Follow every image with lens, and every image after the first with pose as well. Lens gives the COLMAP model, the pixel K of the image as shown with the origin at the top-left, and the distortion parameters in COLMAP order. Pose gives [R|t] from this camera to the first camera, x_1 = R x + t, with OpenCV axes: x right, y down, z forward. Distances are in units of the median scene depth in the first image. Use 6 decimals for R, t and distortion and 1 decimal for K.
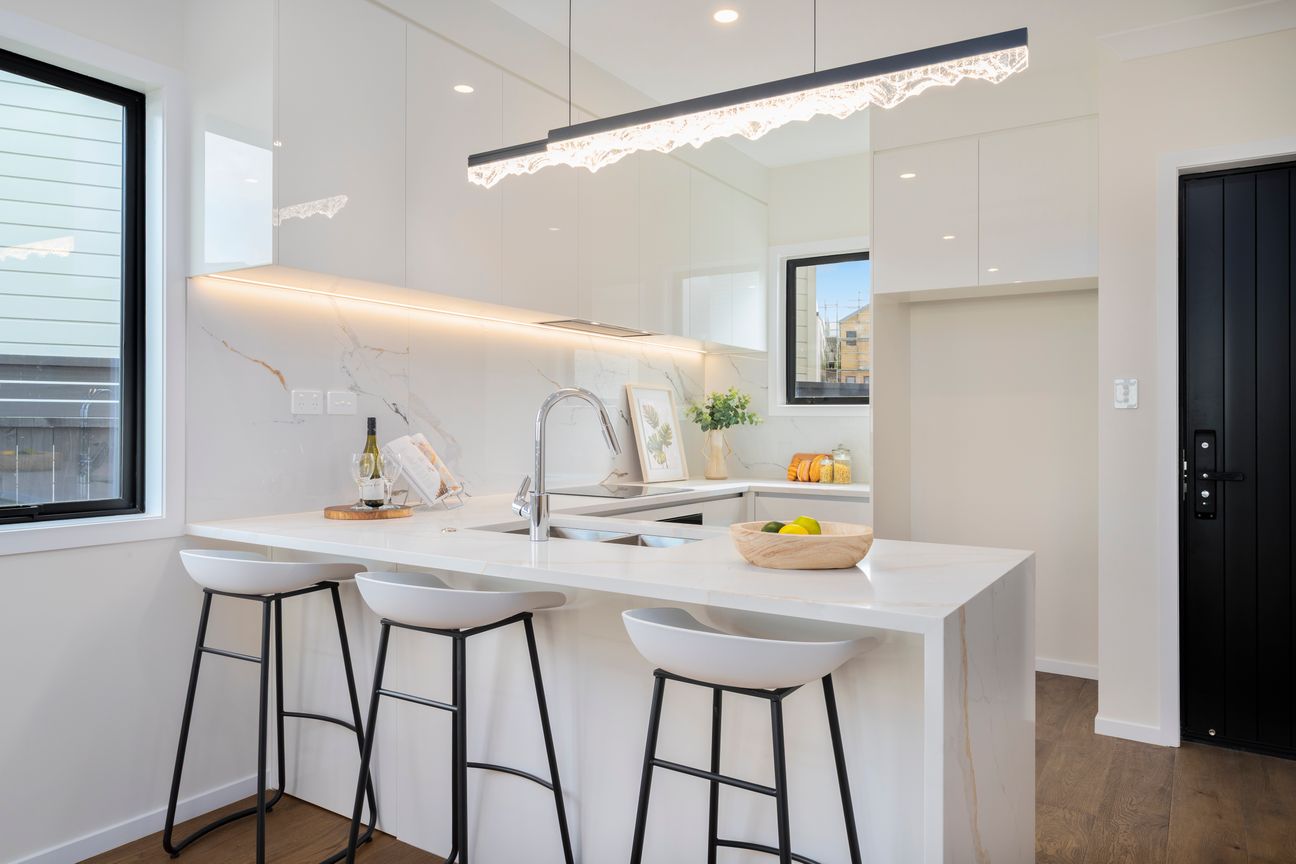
lens RADIAL K [[861.8, 0, 648.7], [0, 861.8, 402.5], [0, 0, 1]] dist [0.002750, 0.001323]
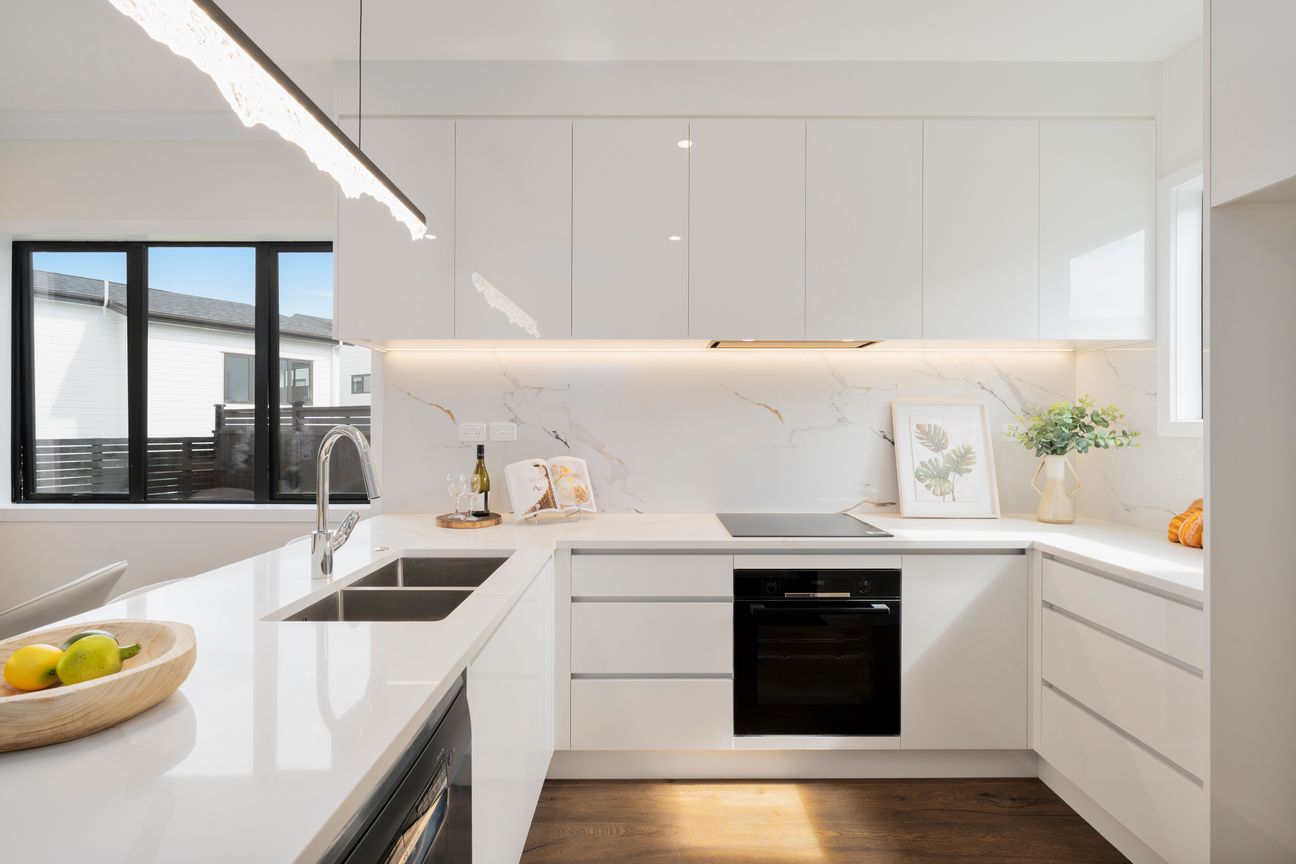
lens RADIAL K [[575.8, 0, 650.4], [0, 575.8, 419.9], [0, 0, 1]] dist [-0.000186, -0.000234]
pose [[0.546143, -0.014321, -0.837569, 0.329689], [0.025921, 0.999664, -0.000191, -0.008004], [0.837291, -0.021607, 0.546331, 0.480413]]
